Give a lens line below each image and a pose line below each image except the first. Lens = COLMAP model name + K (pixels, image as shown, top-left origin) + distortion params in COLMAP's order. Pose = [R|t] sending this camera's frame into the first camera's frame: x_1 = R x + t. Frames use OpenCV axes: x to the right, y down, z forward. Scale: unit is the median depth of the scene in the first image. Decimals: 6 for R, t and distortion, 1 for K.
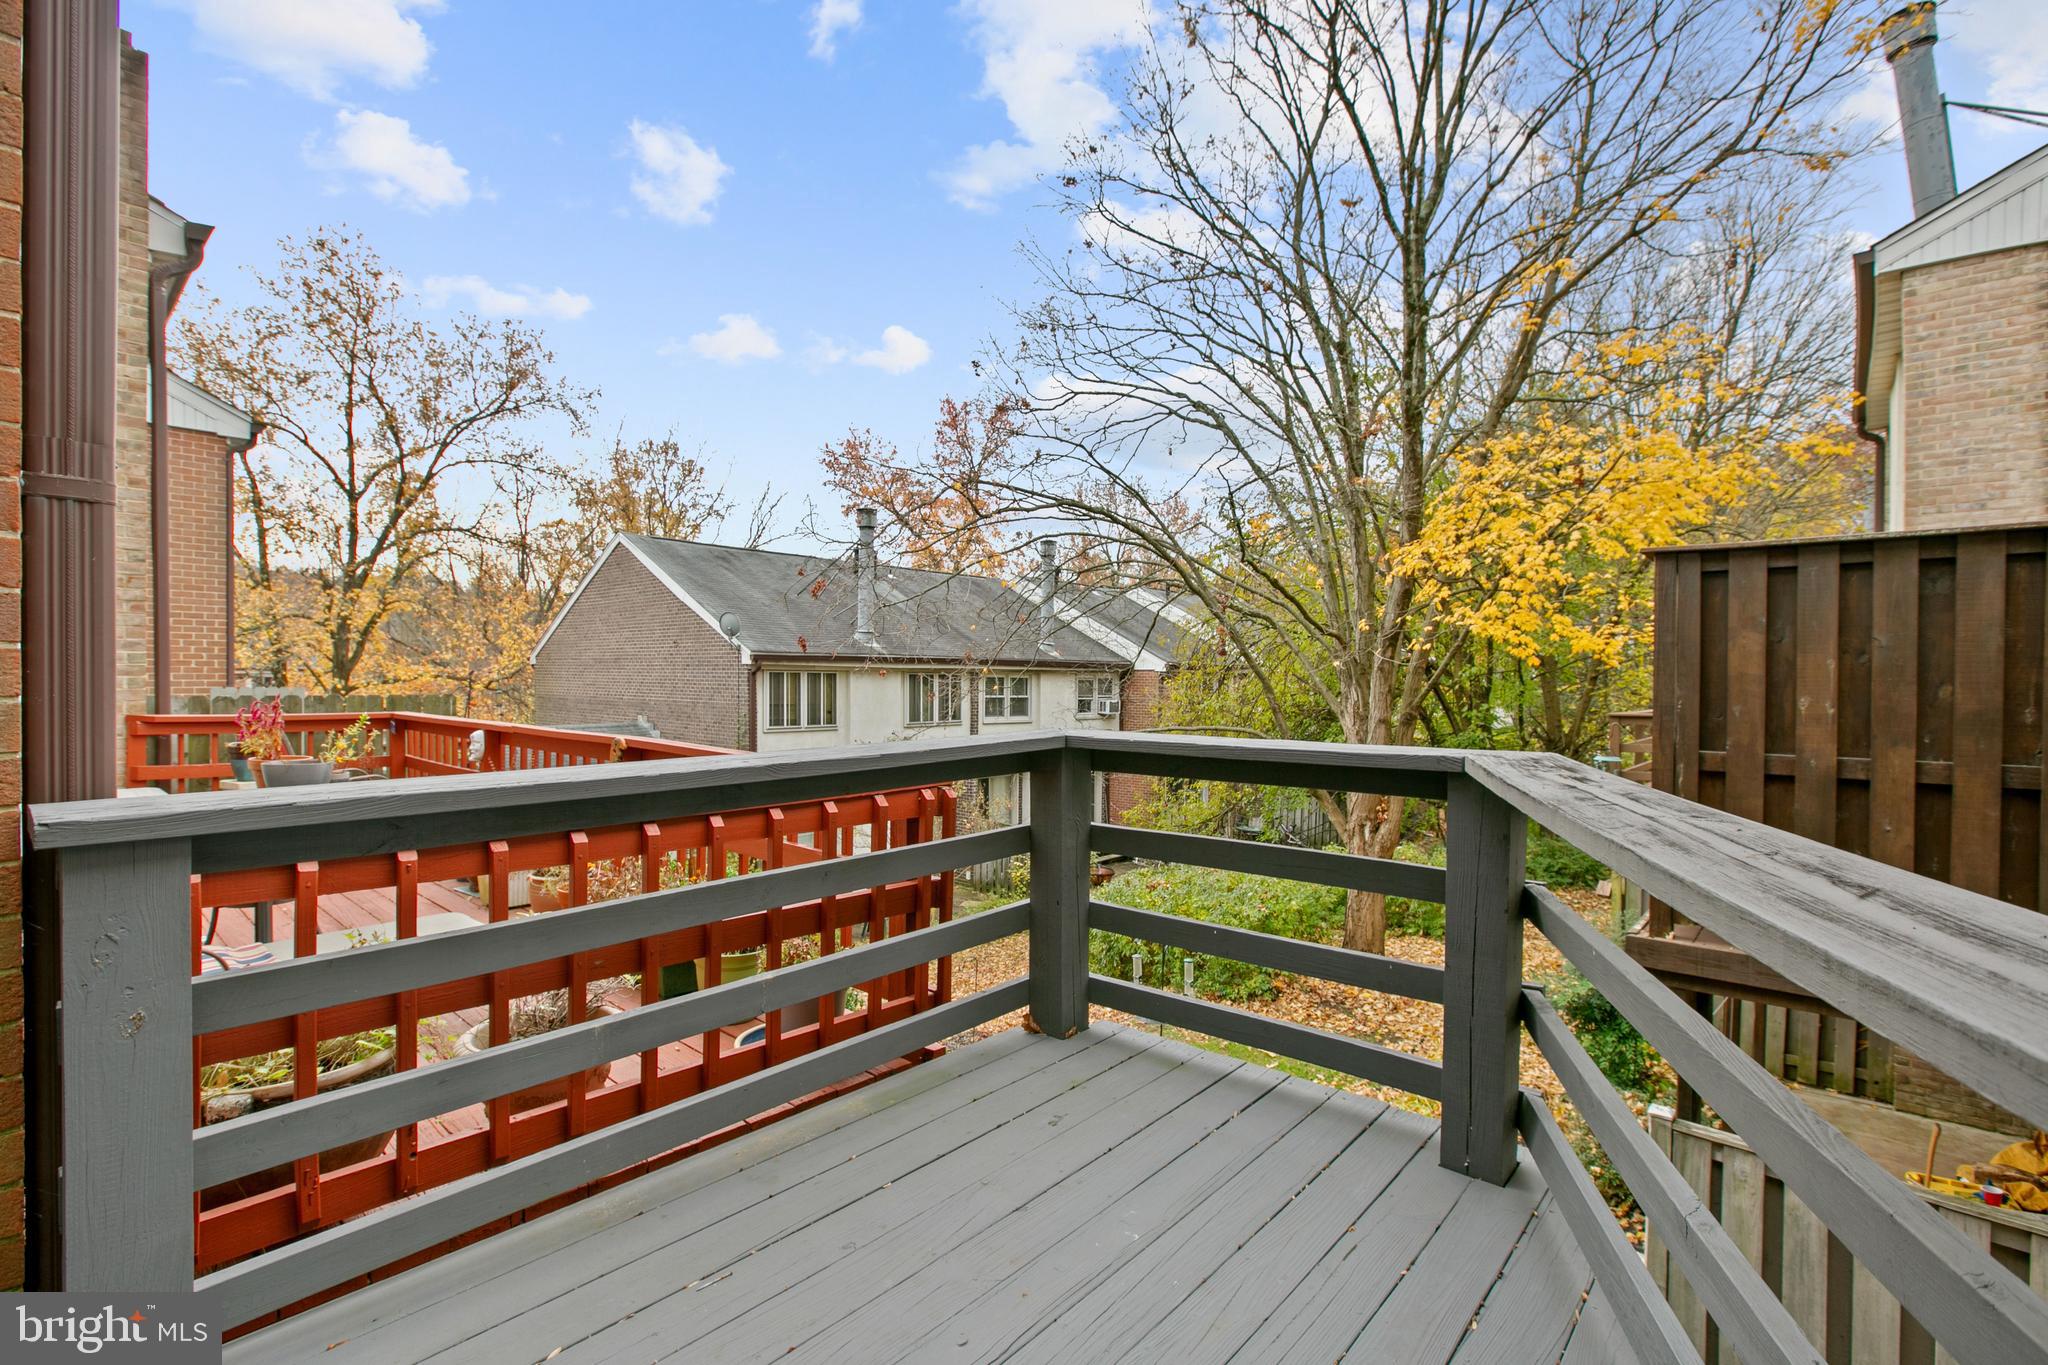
lens RADIAL K [[954.8, 0, 1038.7], [0, 954.8, 675.5], [0, 0, 1]] dist [-0.038818, 0.021699]
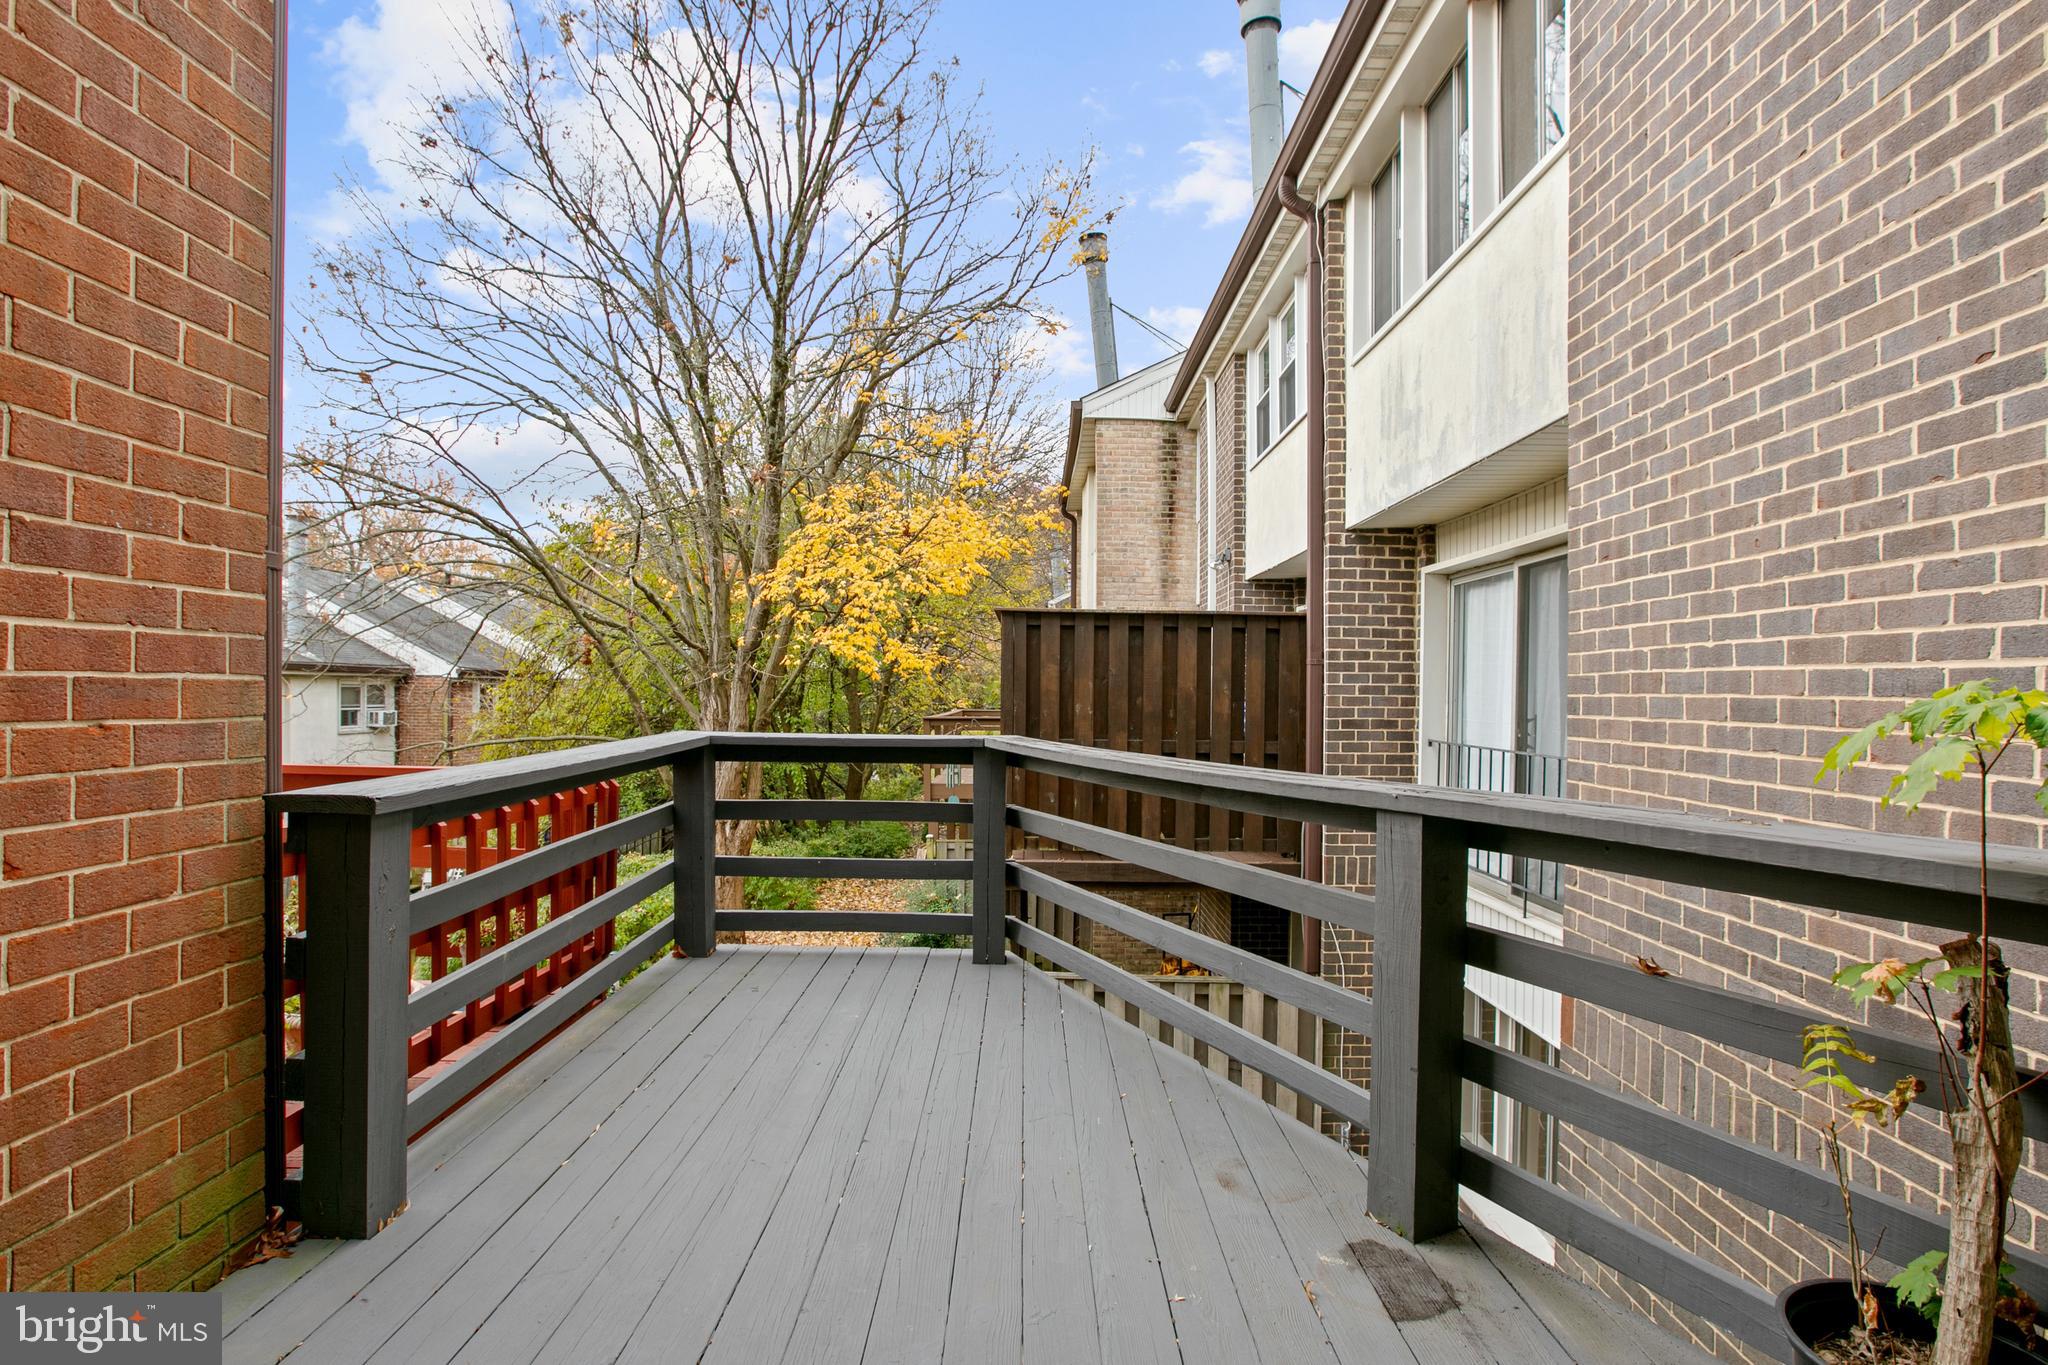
lens RADIAL K [[954.8, 0, 1047.2], [0, 954.8, 695.8], [0, 0, 1]] dist [-0.038818, 0.021699]
pose [[0.752071, -0.001982, 0.659079, -0.115441], [-0.007329, 0.999909, 0.011369, -0.003611], [-0.659041, -0.013381, 0.751988, -0.080748]]
